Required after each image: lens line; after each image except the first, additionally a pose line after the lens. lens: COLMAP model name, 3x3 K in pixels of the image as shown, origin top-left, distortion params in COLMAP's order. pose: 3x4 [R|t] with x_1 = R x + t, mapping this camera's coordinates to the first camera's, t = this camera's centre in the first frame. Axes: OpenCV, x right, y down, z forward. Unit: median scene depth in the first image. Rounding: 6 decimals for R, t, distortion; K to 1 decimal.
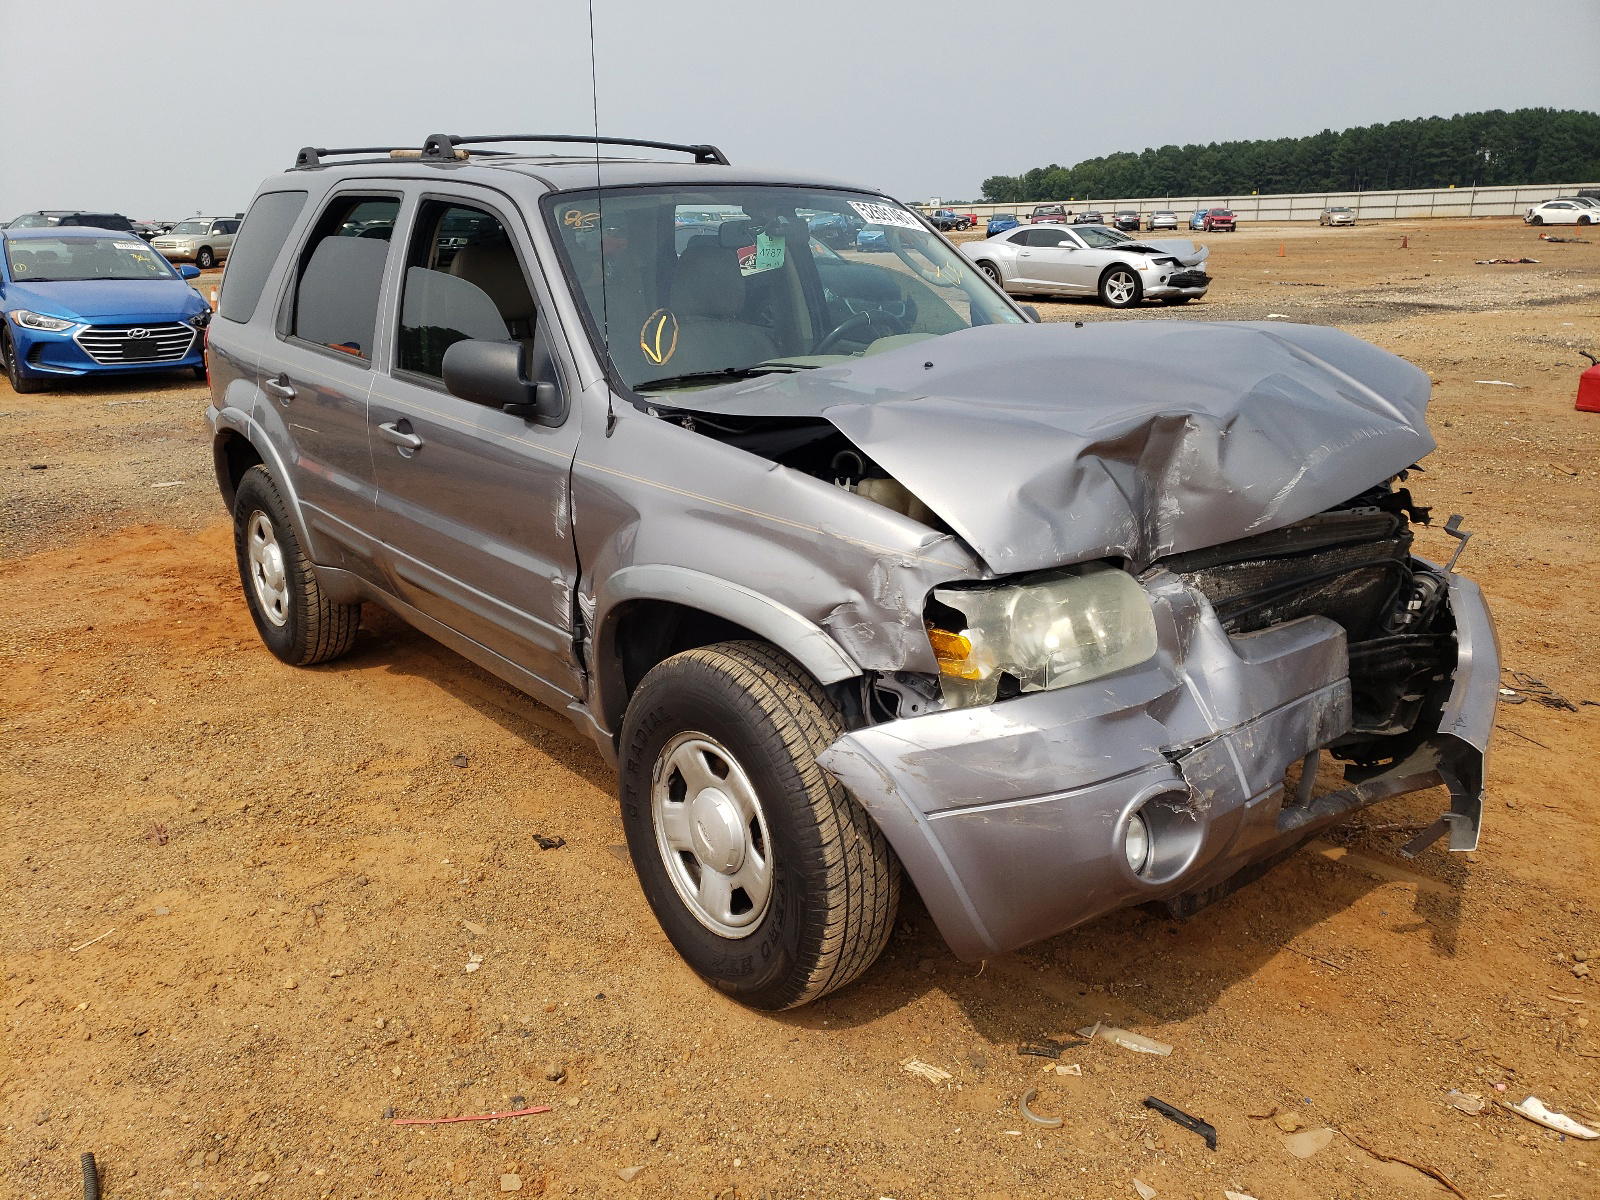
lens RADIAL K [[1436.9, 0, 798.4], [0, 1436.9, 599.0], [0, 0, 1]] dist [0.021044, -0.008700]
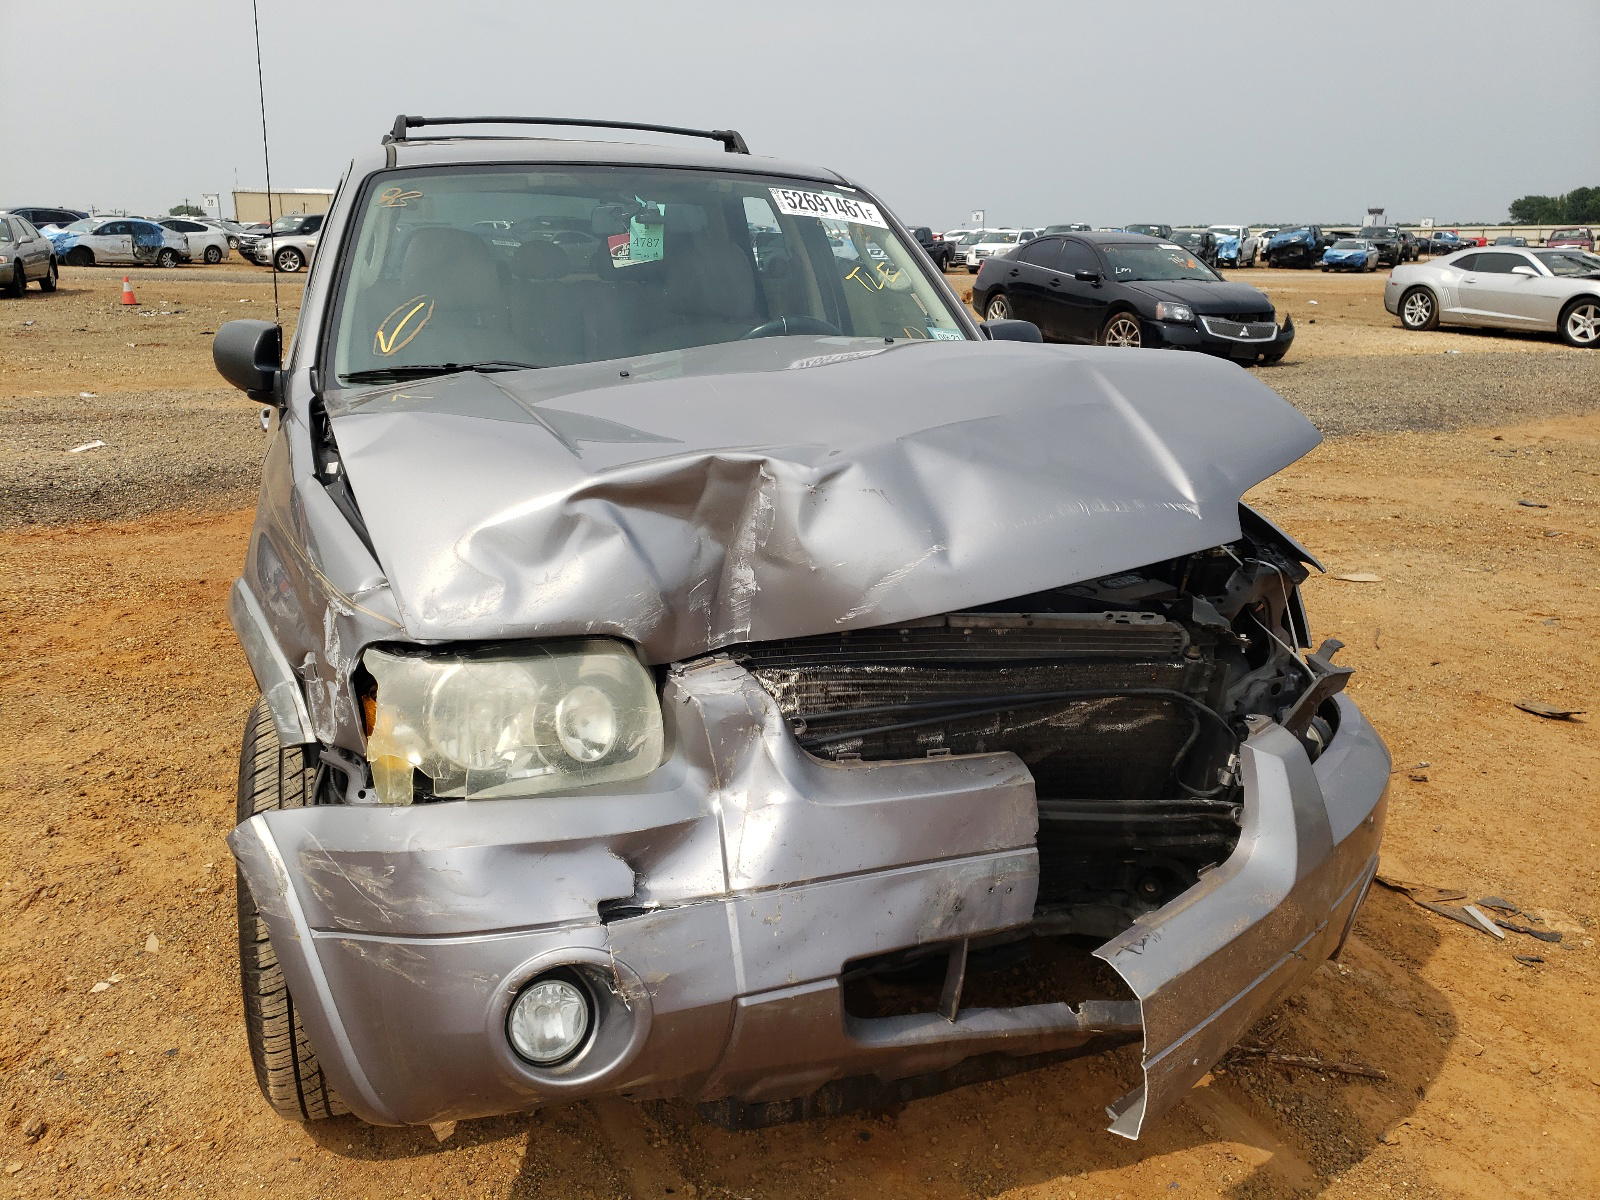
lens RADIAL K [[1423.9, 0, 800.3], [0, 1423.9, 538.7], [0, 0, 1]] dist [0.033725, -0.002433]
pose [[0.933269, 0.105796, -0.343244, 0.456118], [-0.121810, 0.992229, -0.025367, -0.059005], [0.337893, 0.065485, 0.938904, 0.263037]]
